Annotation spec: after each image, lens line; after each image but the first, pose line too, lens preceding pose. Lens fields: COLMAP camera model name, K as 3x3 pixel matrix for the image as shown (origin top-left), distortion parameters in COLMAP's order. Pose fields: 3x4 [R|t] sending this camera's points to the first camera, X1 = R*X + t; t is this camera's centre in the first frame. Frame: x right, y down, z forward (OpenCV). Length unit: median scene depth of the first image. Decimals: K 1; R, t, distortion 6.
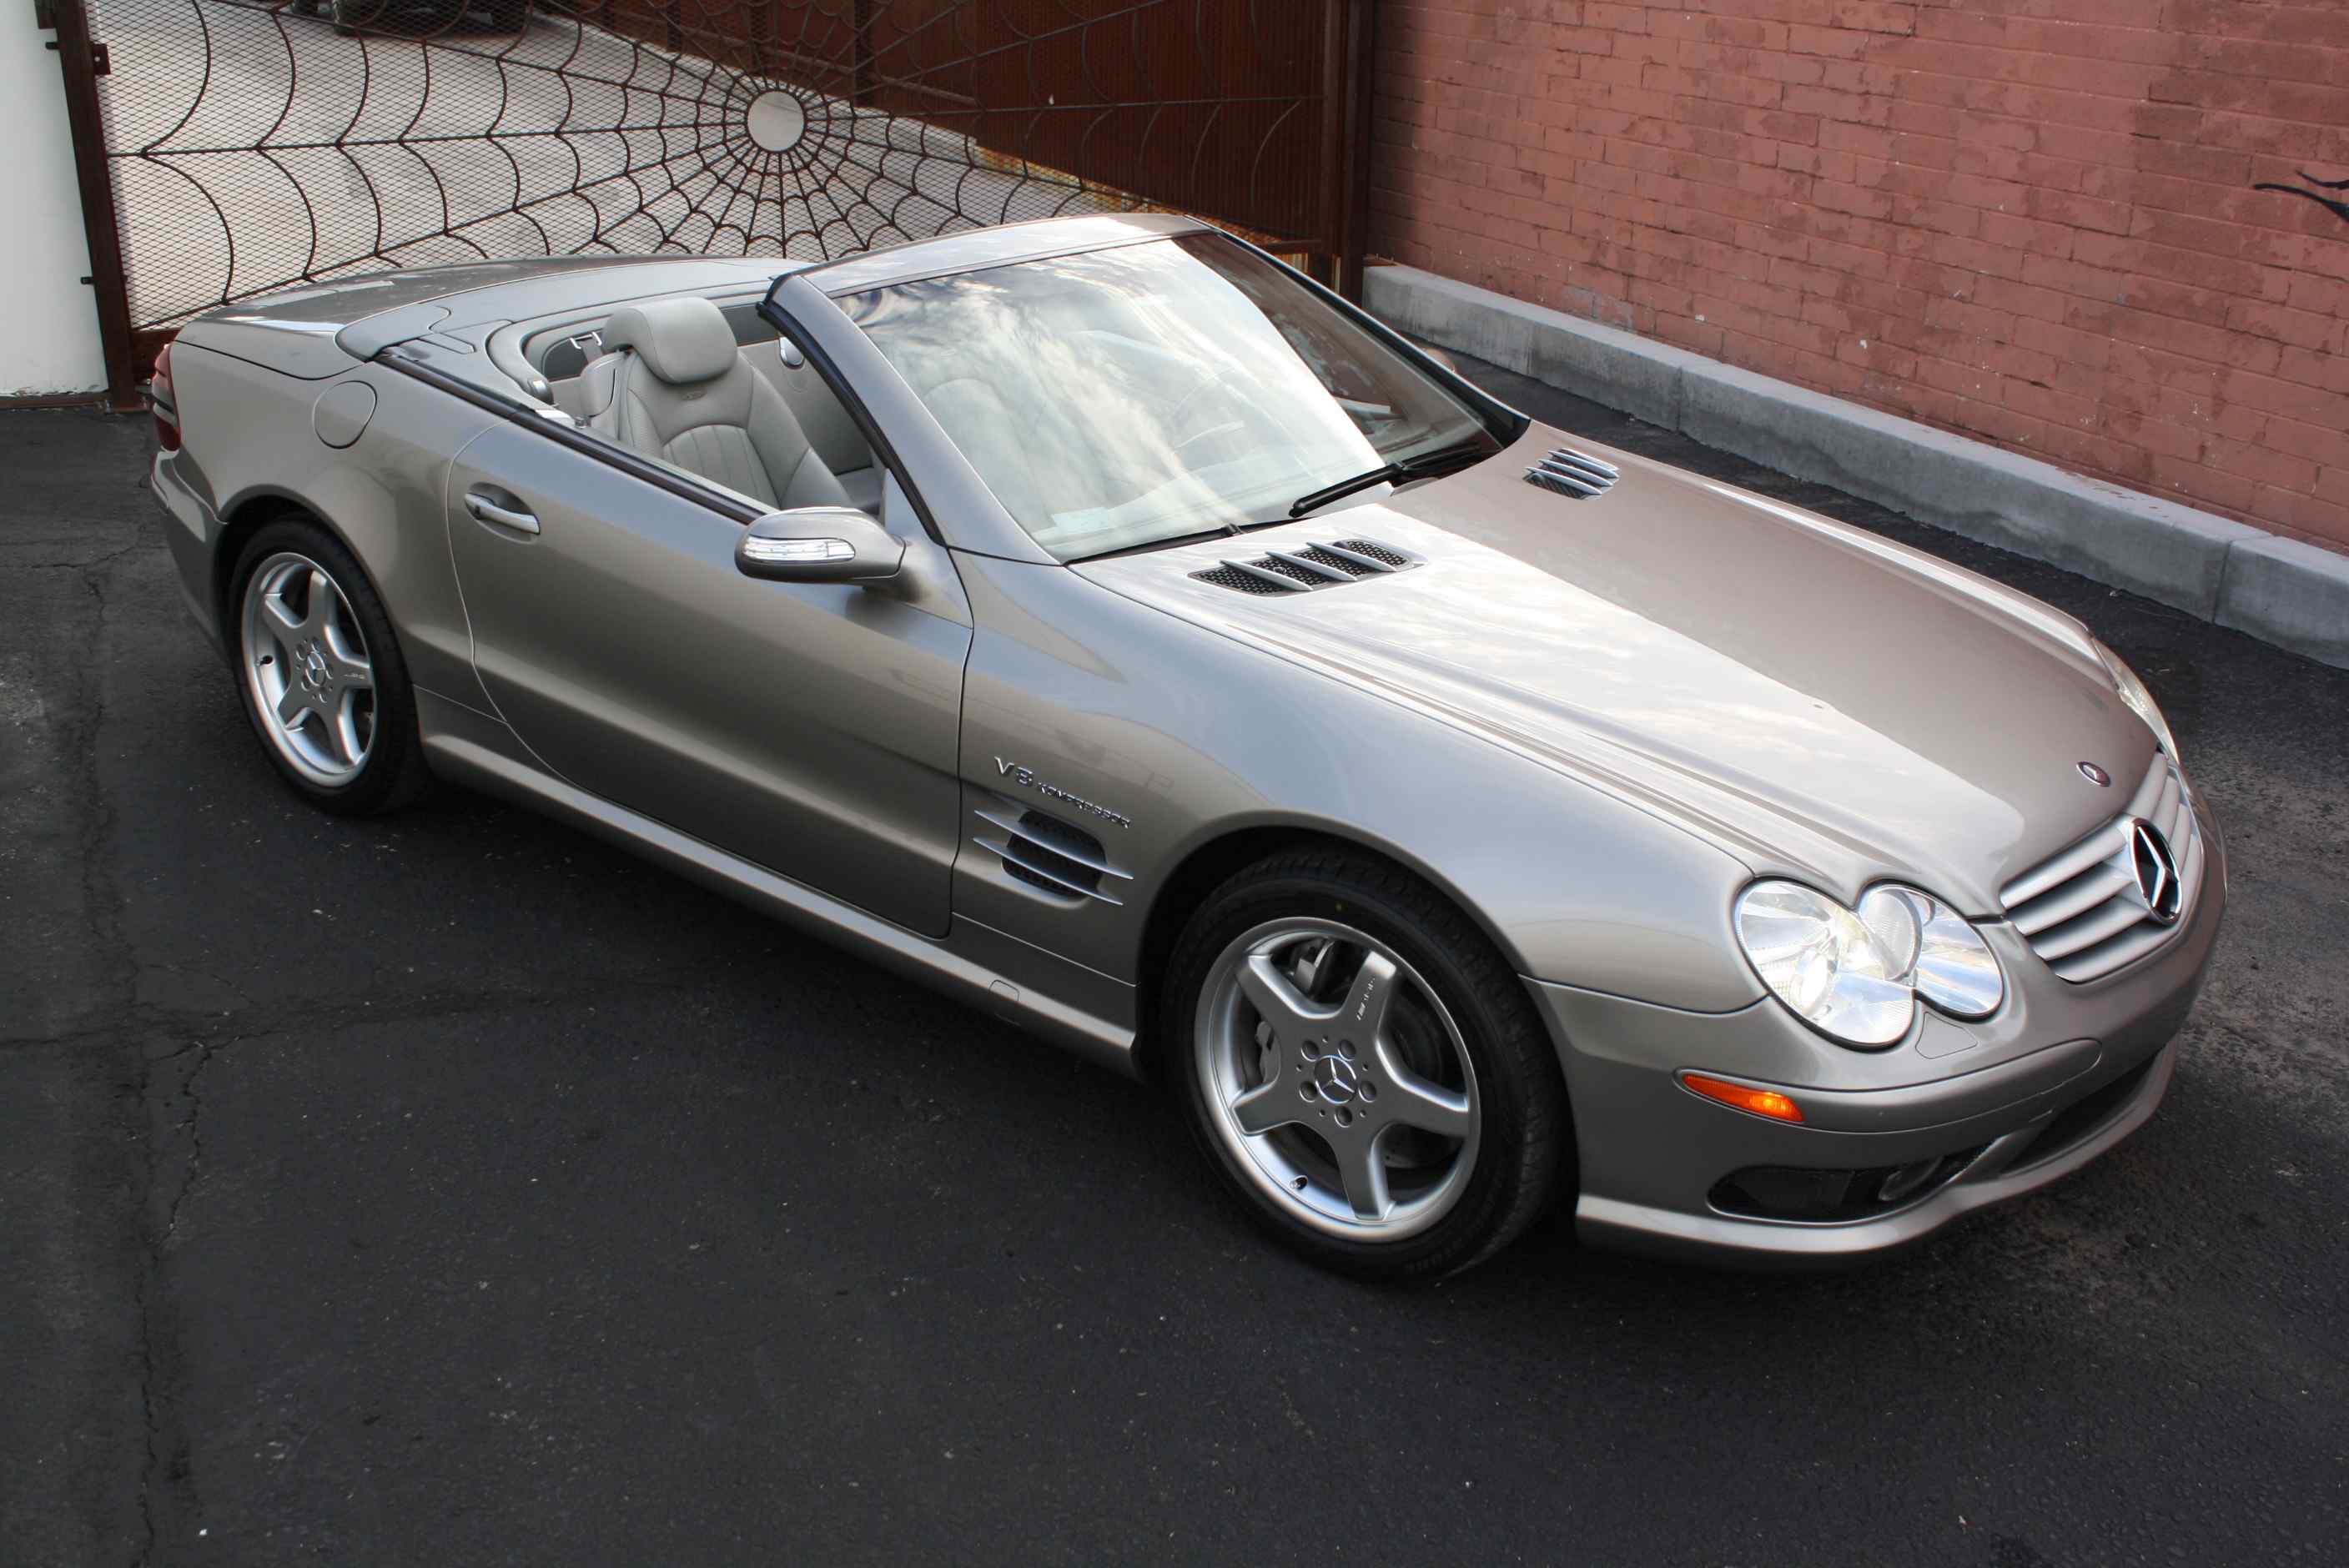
lens RADIAL K [[2281.6, 0, 1195.0], [0, 2281.6, 803.8], [0, 0, 1]] dist [-0.070760, 0.000000]
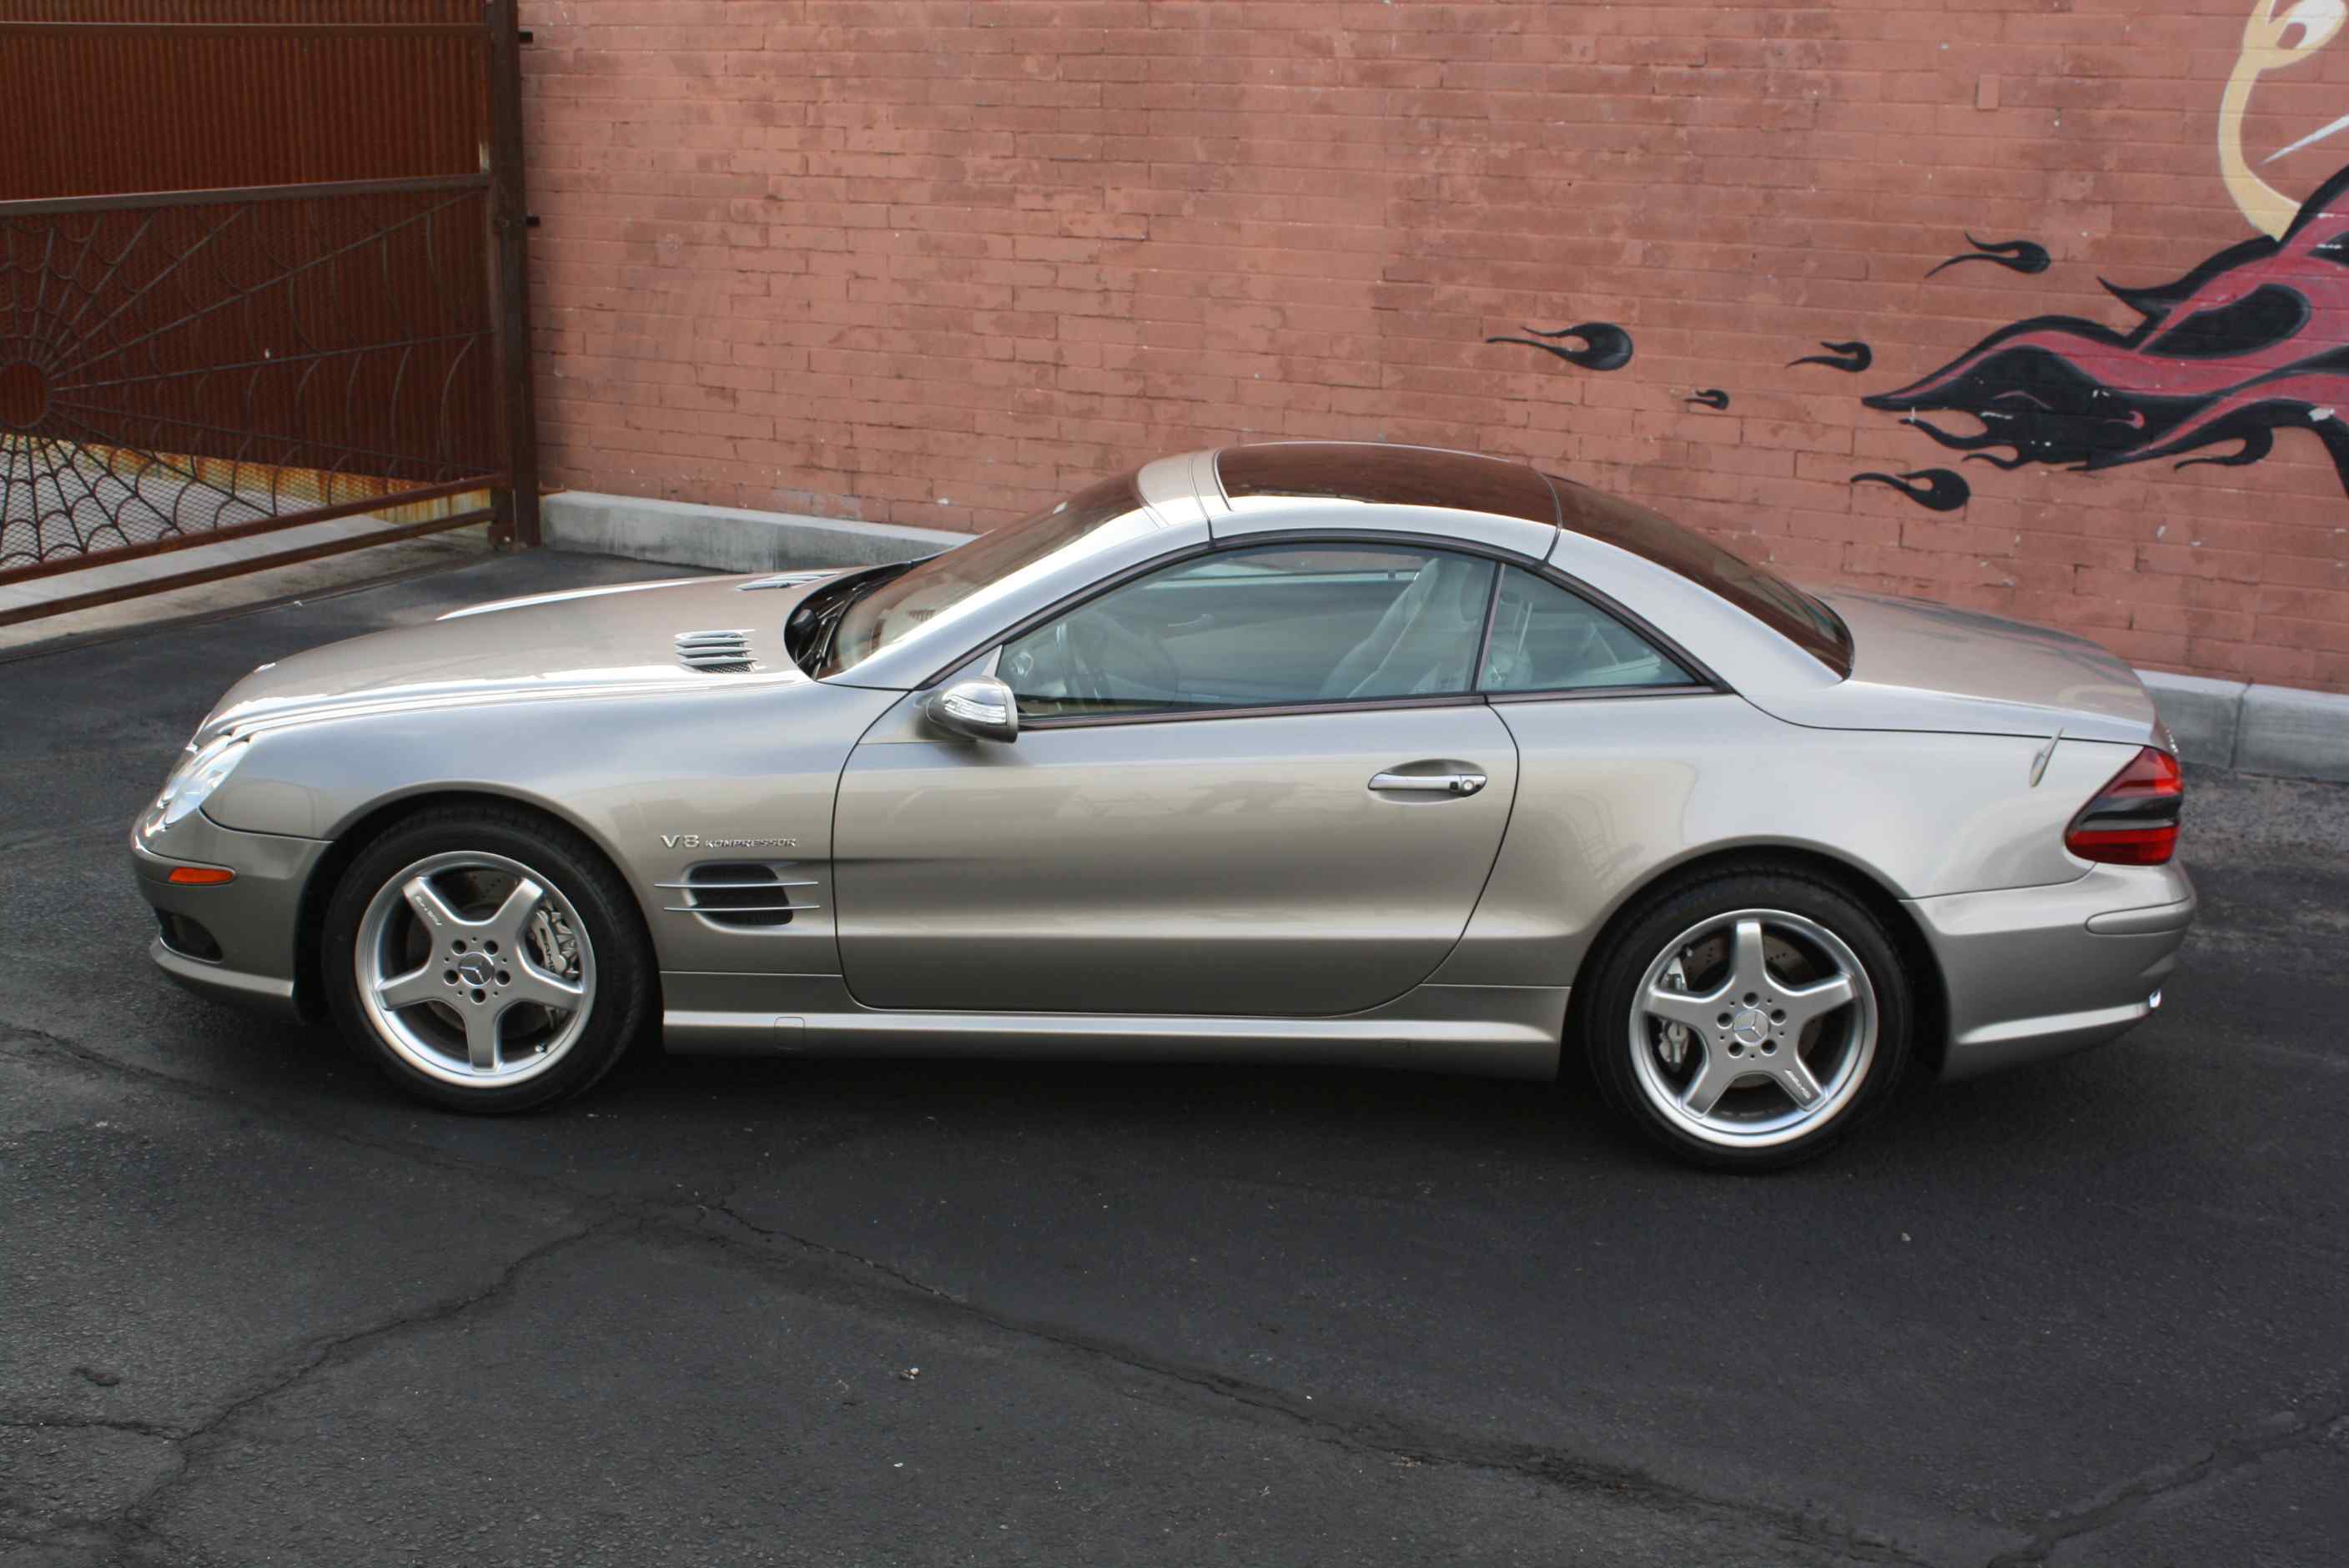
lens RADIAL K [[2694.5, 0, 1148.7], [0, 2694.5, 811.7], [0, 0, 1]] dist [-0.069054, 0.000000]
pose [[0.823347, -0.162751, 0.543702, -0.504444], [0.221926, 0.974048, -0.044500, 0.012388], [-0.522349, 0.157300, 0.838098, -0.134838]]
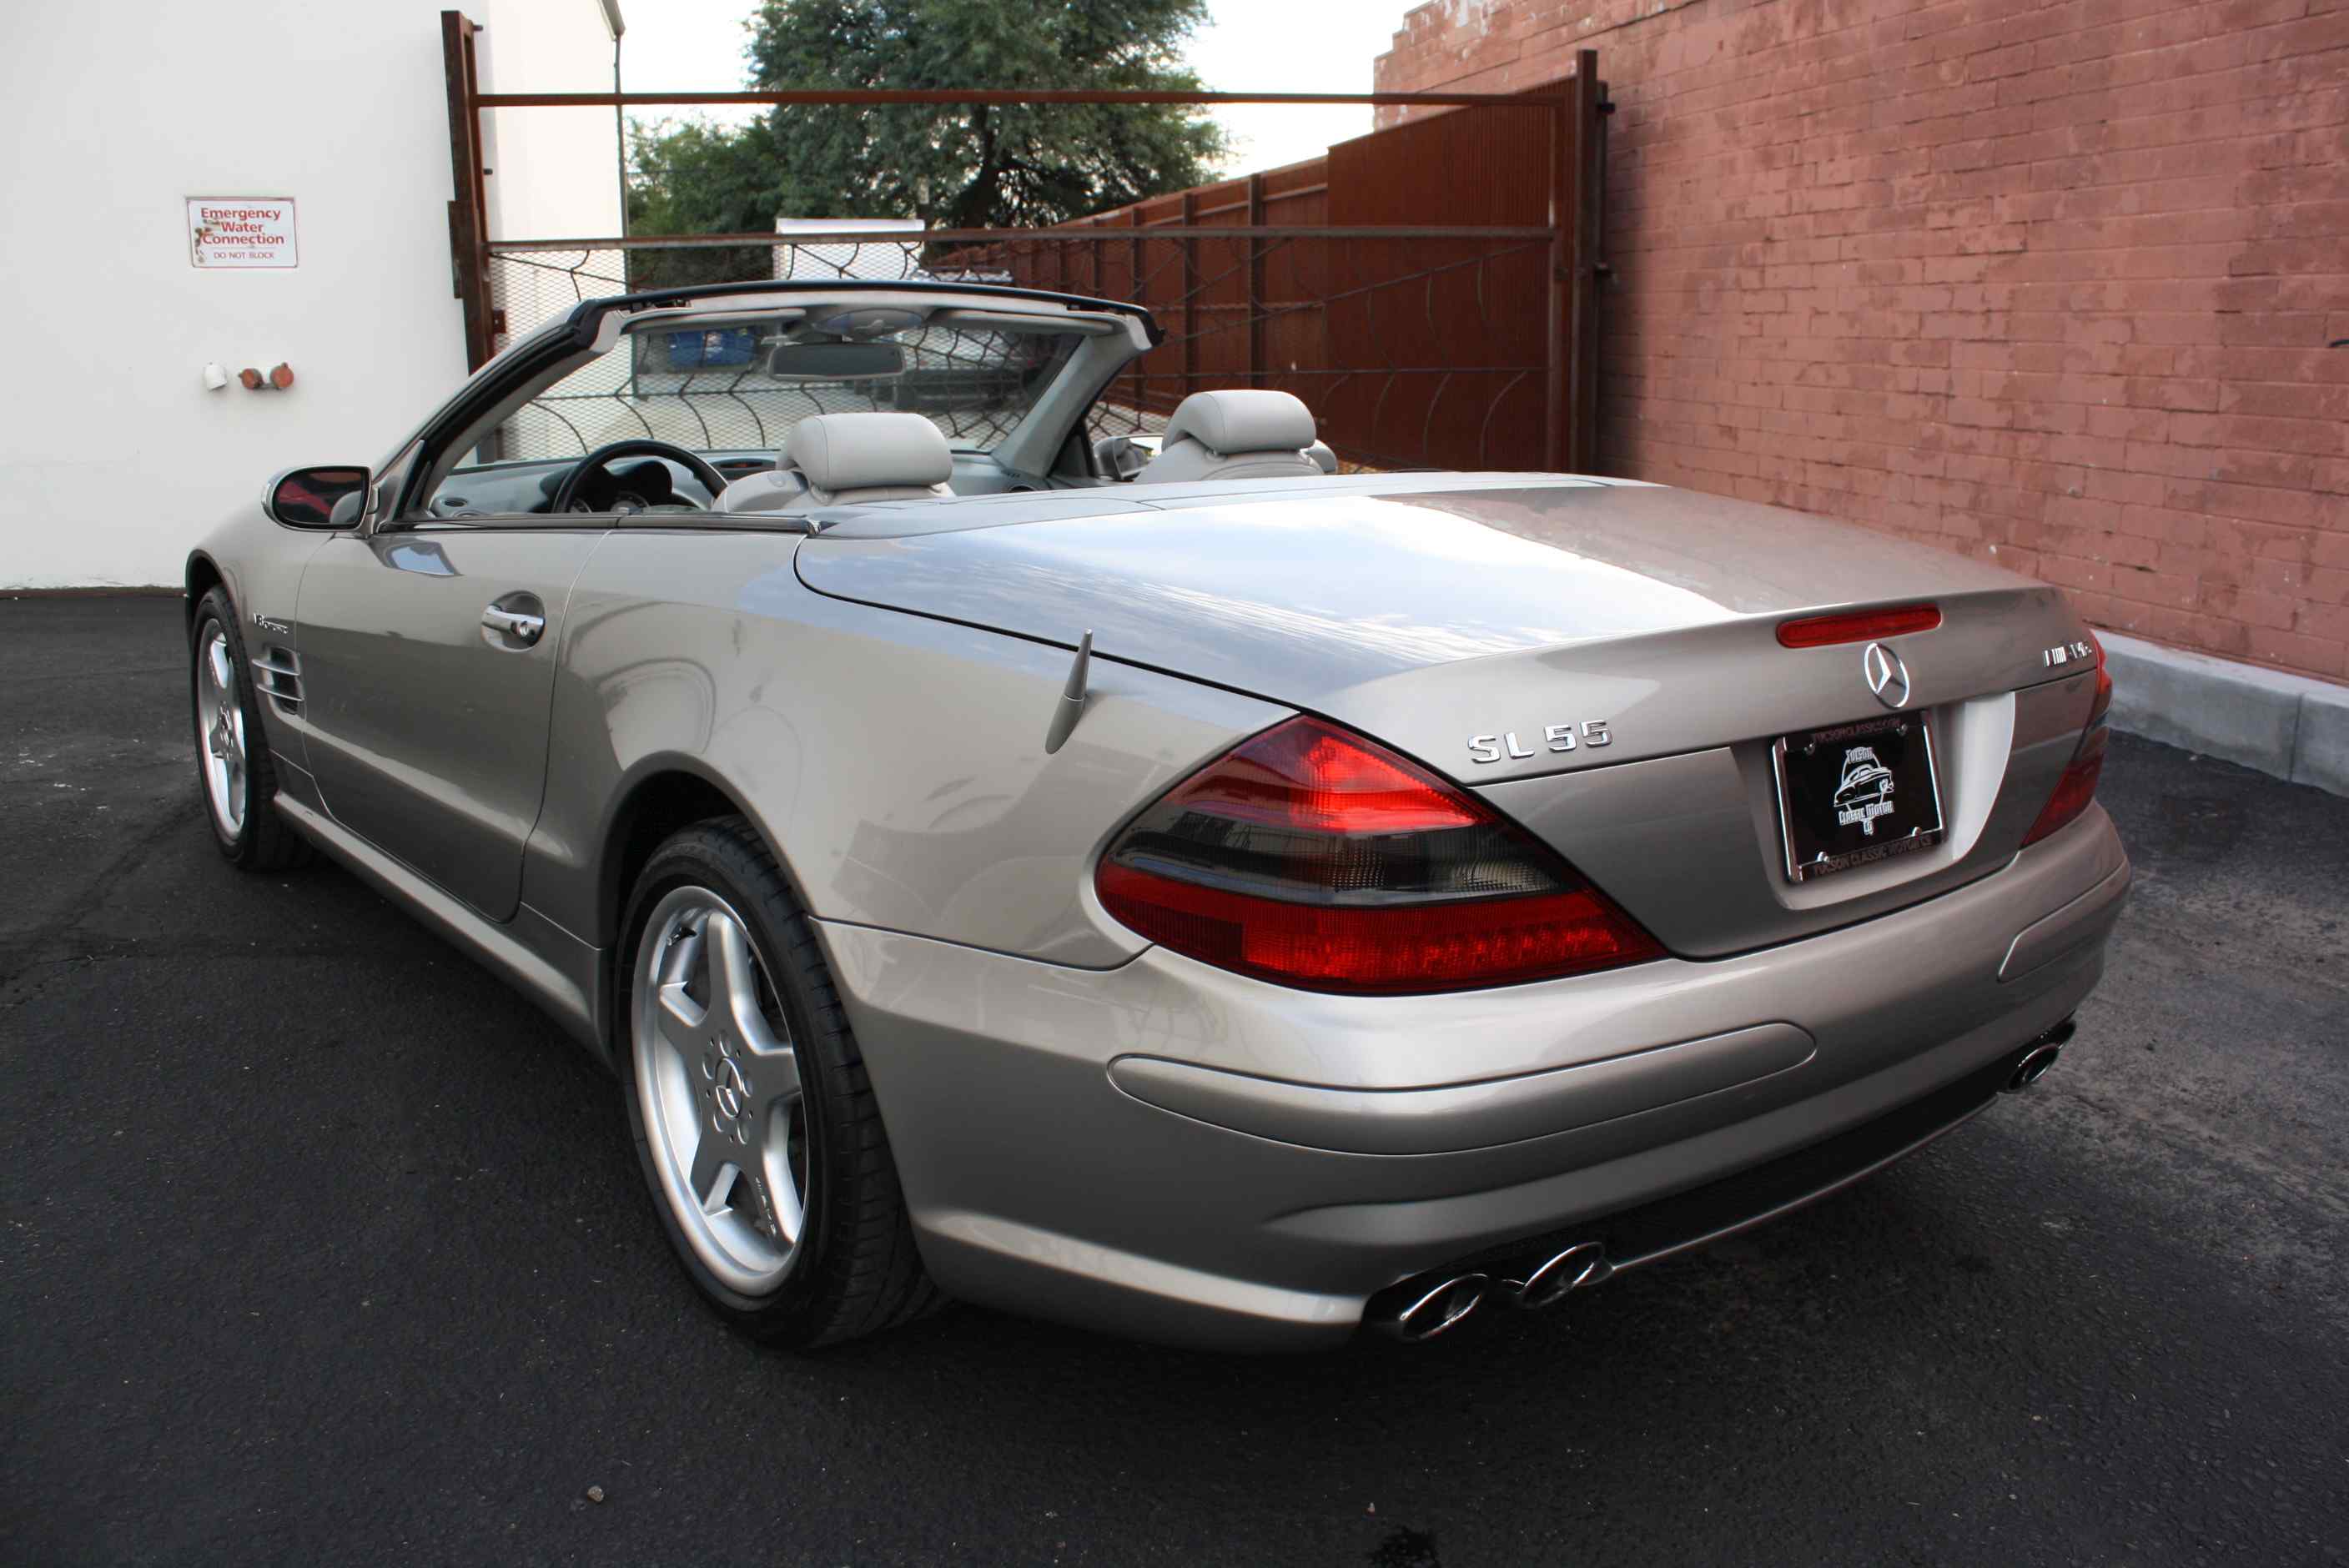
lens RADIAL K [[1937.3, 0, 1219.6], [0, 1937.3, 814.9], [0, 0, 1]] dist [-0.116820, 0.073092]
pose [[0.970256, 0.032894, -0.239835, 0.179337], [-0.068683, 0.987419, -0.142431, 0.069793], [0.232133, 0.154667, 0.960309, 0.112398]]
